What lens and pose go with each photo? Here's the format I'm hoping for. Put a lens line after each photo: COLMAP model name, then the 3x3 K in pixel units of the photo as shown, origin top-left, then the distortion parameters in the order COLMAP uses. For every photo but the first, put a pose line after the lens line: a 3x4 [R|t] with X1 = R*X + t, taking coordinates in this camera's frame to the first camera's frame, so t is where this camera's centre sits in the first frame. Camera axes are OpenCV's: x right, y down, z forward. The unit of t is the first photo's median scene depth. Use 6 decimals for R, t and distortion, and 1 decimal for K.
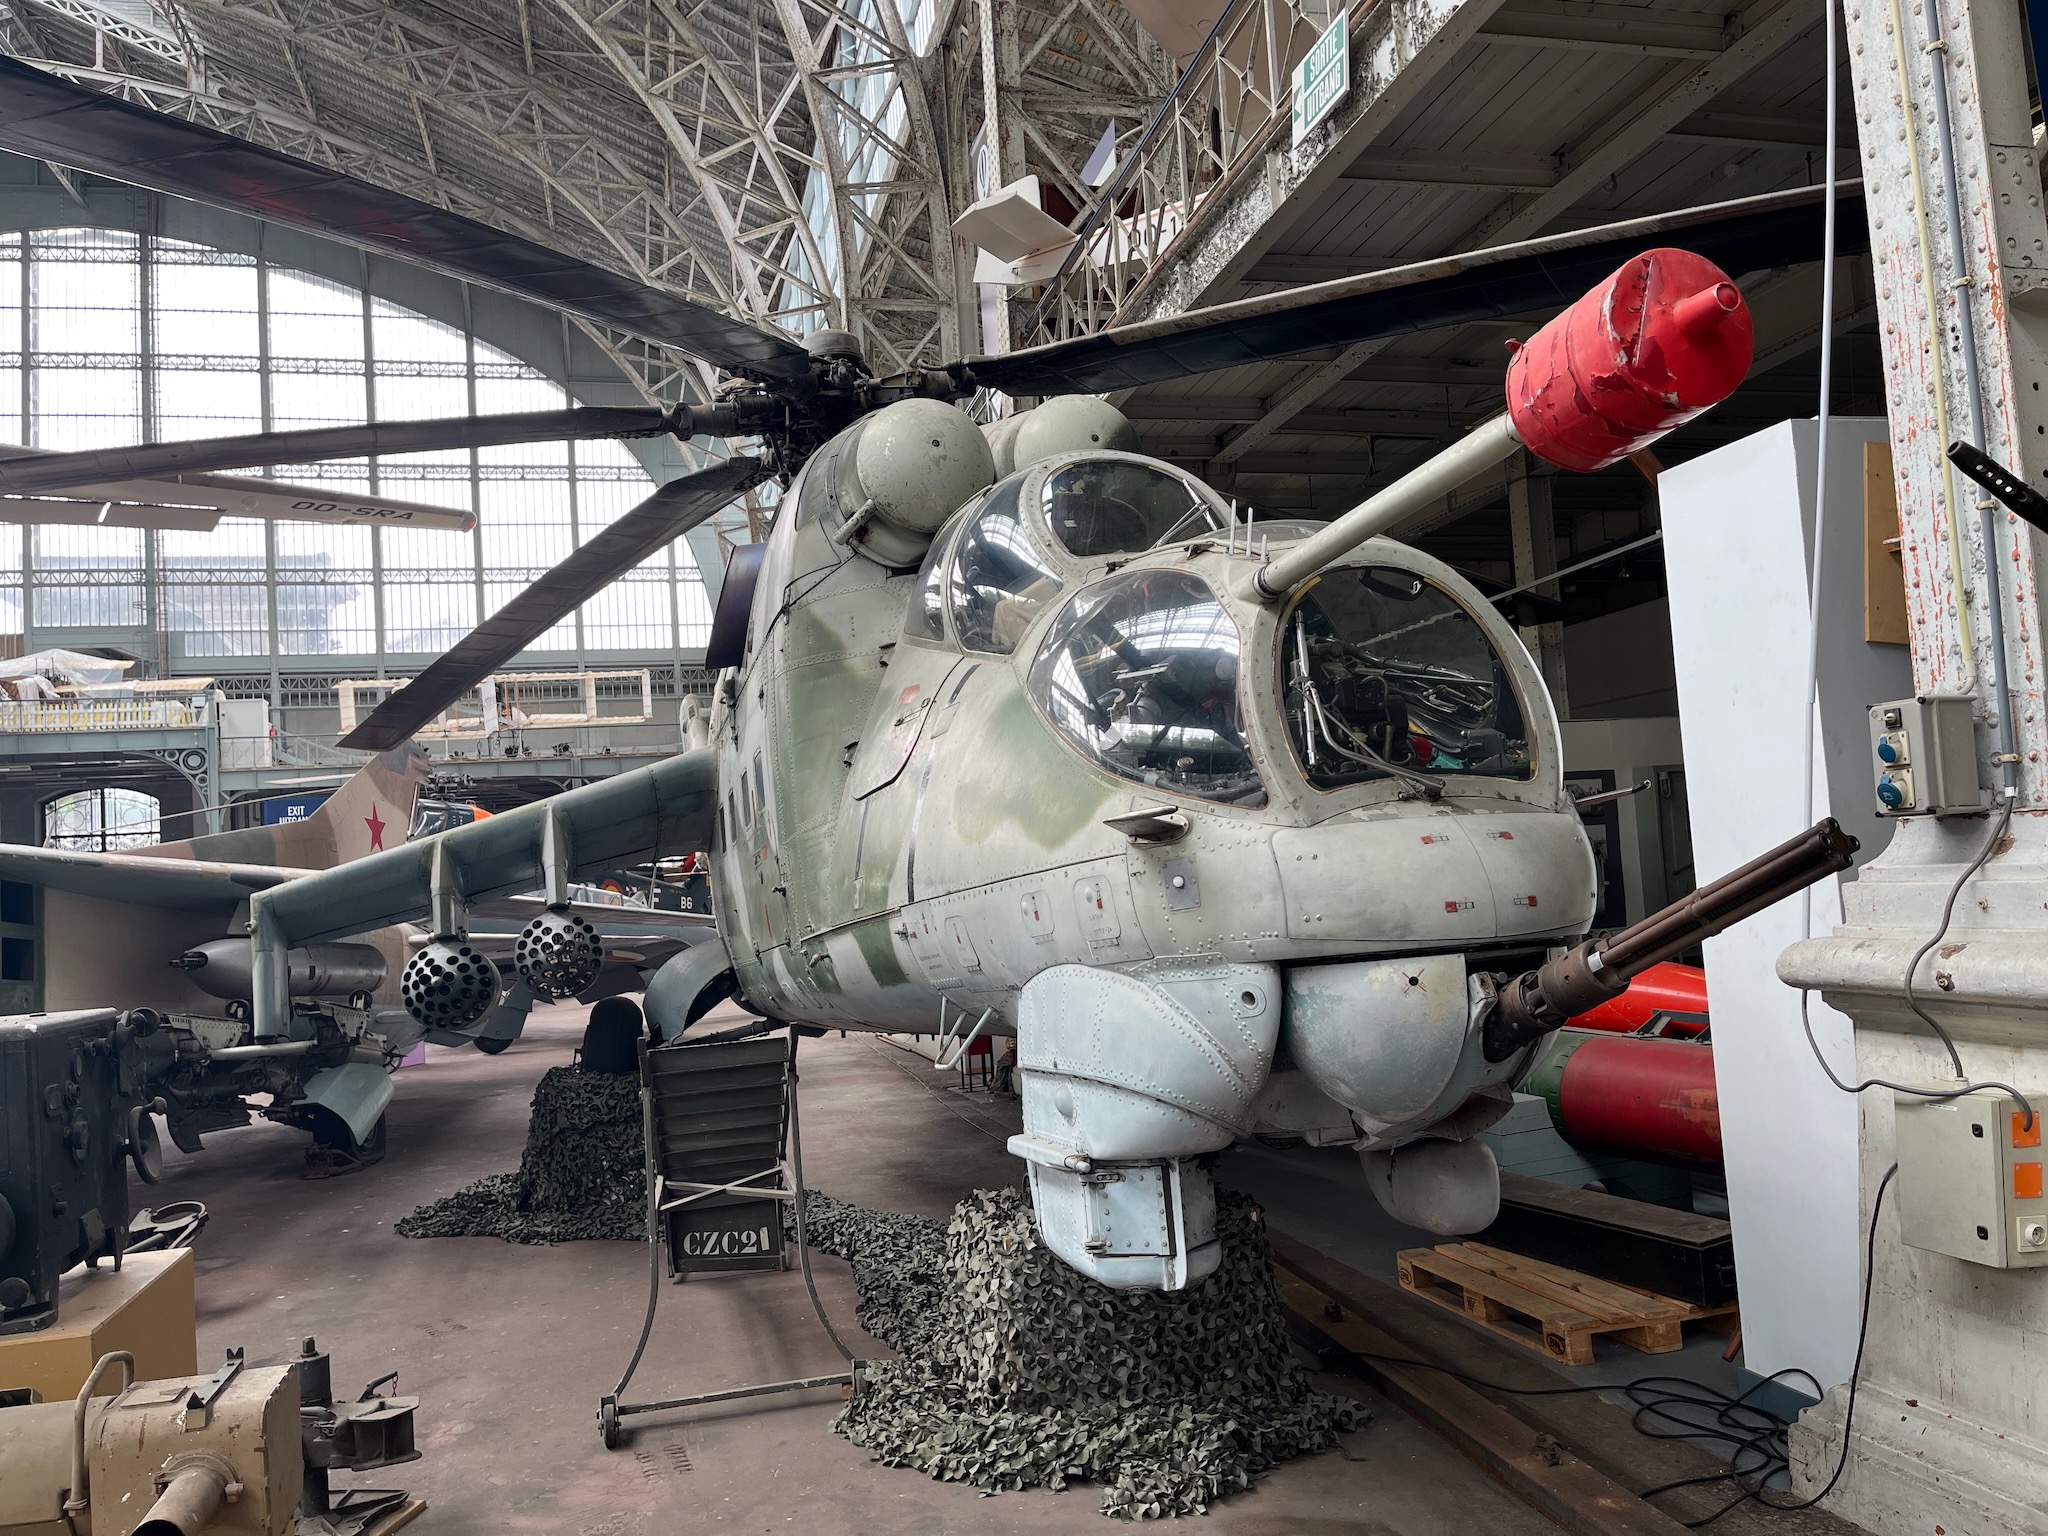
lens RADIAL K [[1543.7, 0, 1024.0], [0, 1543.7, 768.0], [0, 0, 1]] dist [0.059192, -0.100593]
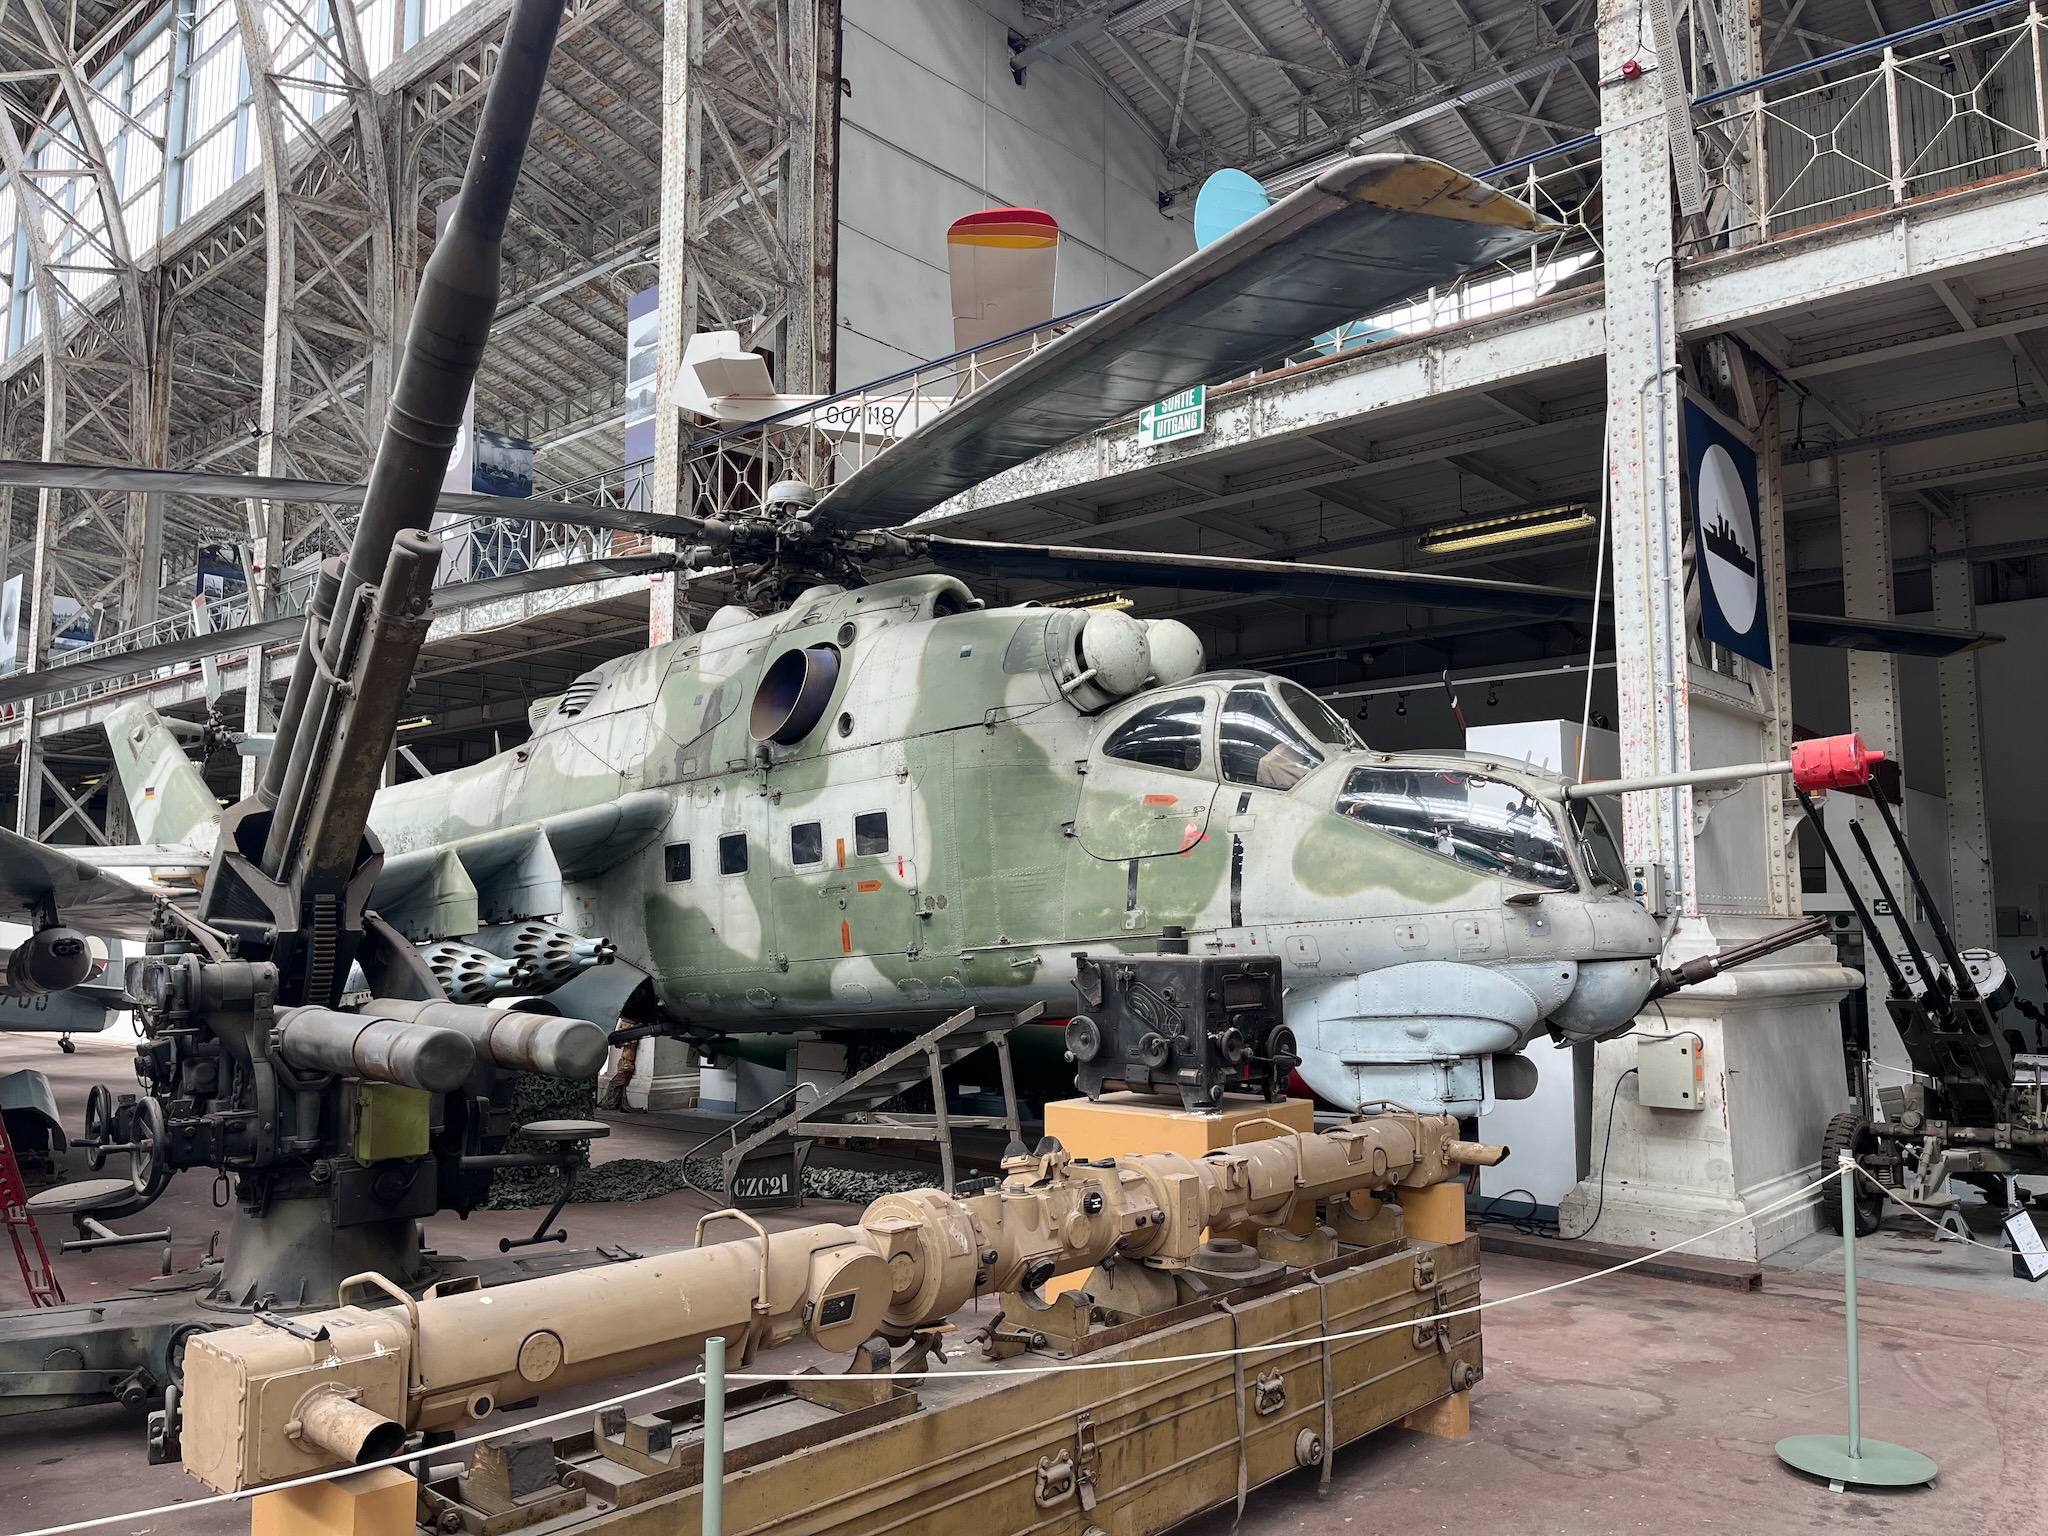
lens RADIAL K [[1543.7, 0, 1024.0], [0, 1543.7, 768.0], [0, 0, 1]] dist [0.059192, -0.100593]
pose [[0.818354, 0.119734, 0.562104, -1.396563], [-0.093072, 0.992757, -0.075966, 0.069962], [-0.567129, 0.009851, 0.823570, -0.334298]]
